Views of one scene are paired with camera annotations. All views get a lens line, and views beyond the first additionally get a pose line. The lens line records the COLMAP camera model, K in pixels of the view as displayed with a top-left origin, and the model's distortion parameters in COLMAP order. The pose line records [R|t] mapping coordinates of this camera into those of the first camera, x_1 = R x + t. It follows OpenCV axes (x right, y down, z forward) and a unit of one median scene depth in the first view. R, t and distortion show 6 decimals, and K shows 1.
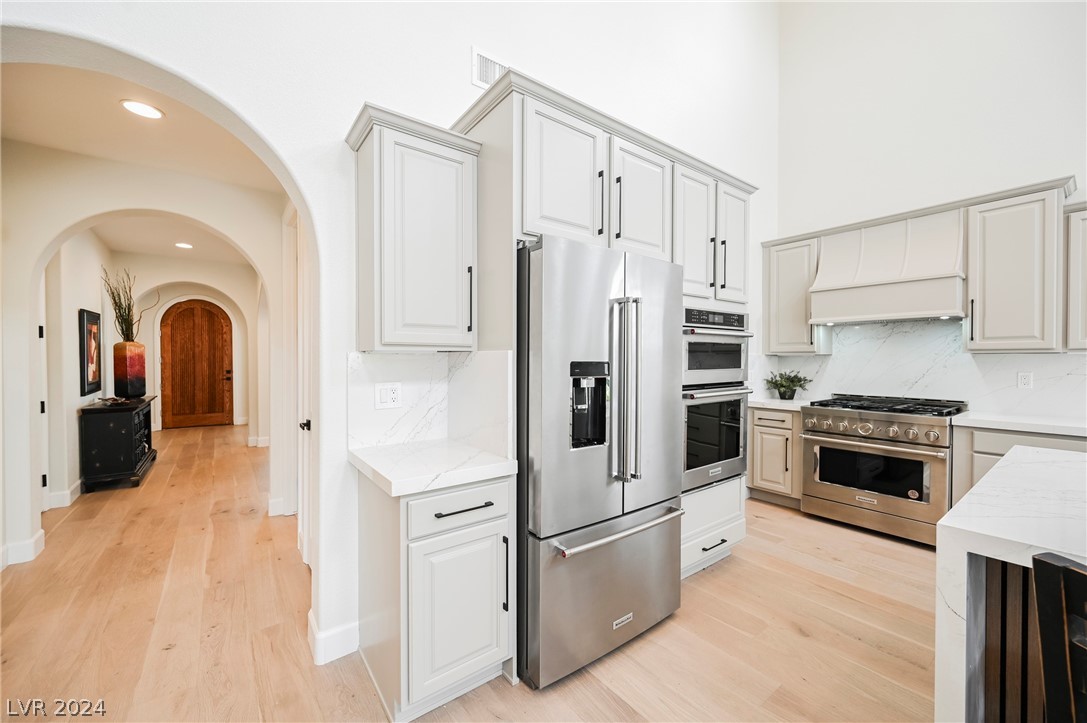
lens RADIAL K [[425.0, 0, 544.3], [0, 425.0, 362.6], [0, 0, 1]] dist [-0.000085, 0.000118]
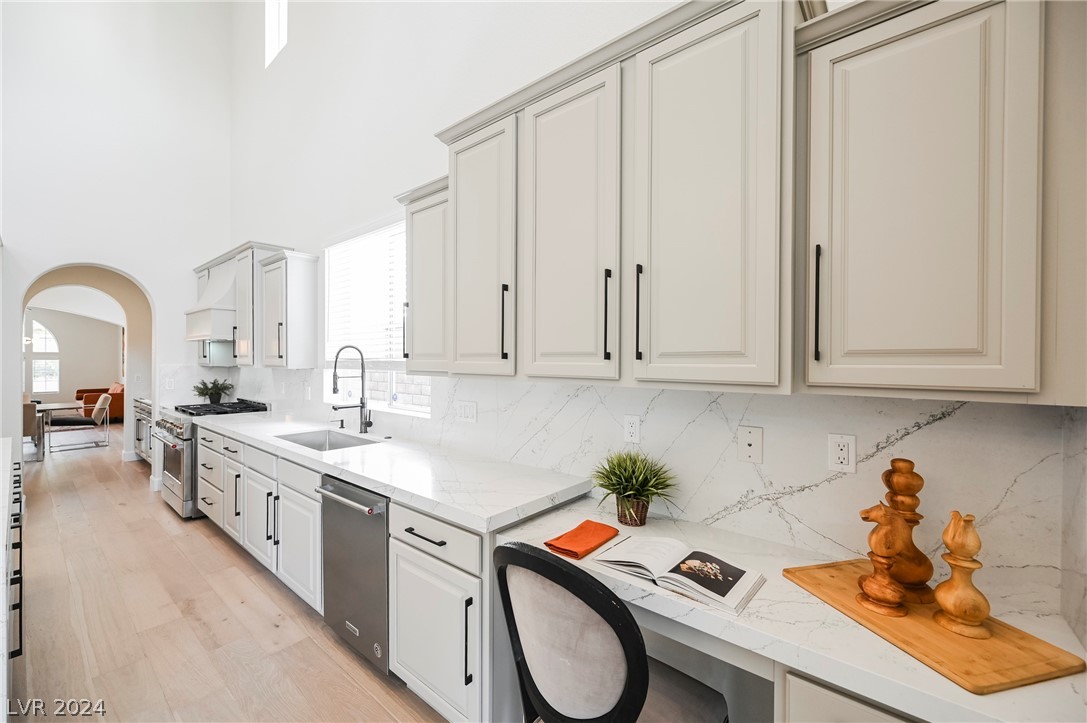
lens RADIAL K [[436.5, 0, 539.4], [0, 436.5, 362.6], [0, 0, 1]] dist [-0.000213, -0.000049]
pose [[0.975348, 0.005558, 0.220602, 1.789345], [-0.004692, 0.999979, -0.004449, -0.040495], [-0.220622, 0.003305, 0.975354, -0.573266]]
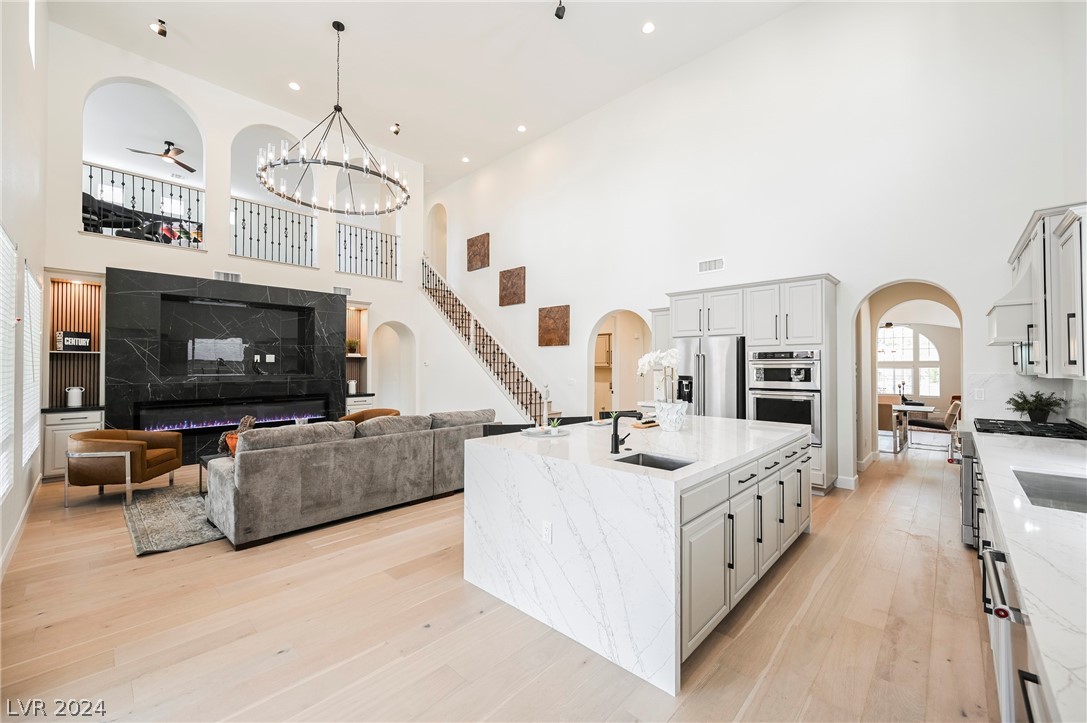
lens RADIAL K [[430.8, 0, 543.5], [0, 430.8, 361.5], [0, 0, 1]] dist [-0.000357, -0.000062]
pose [[0.162674, -0.009021, -0.986639, 2.020282], [-0.008672, 0.999907, -0.010572, -0.043137], [0.986642, 0.010276, 0.162581, -0.357498]]
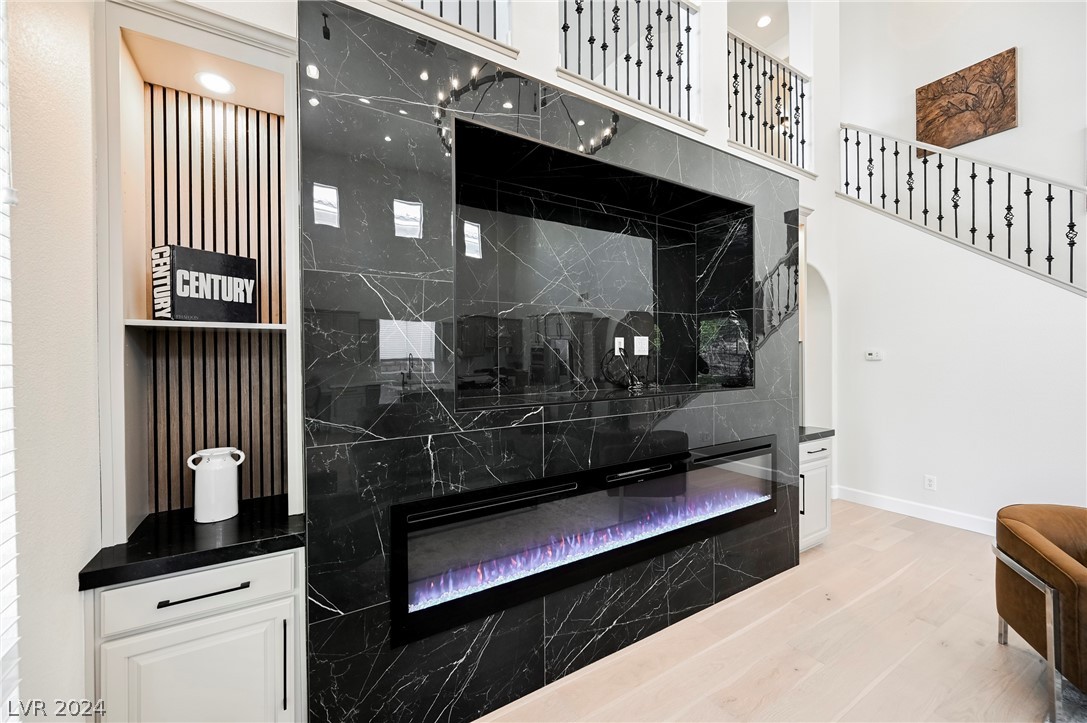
lens RADIAL K [[430.8, 0, 543.5], [0, 430.8, 361.5], [0, 0, 1]] dist [-0.000357, -0.000062]
pose [[-0.097147, 0.008256, -0.995236, 0.123322], [0.001858, 0.999965, 0.008114, -0.046645], [0.995268, -0.001061, -0.097159, -1.761640]]
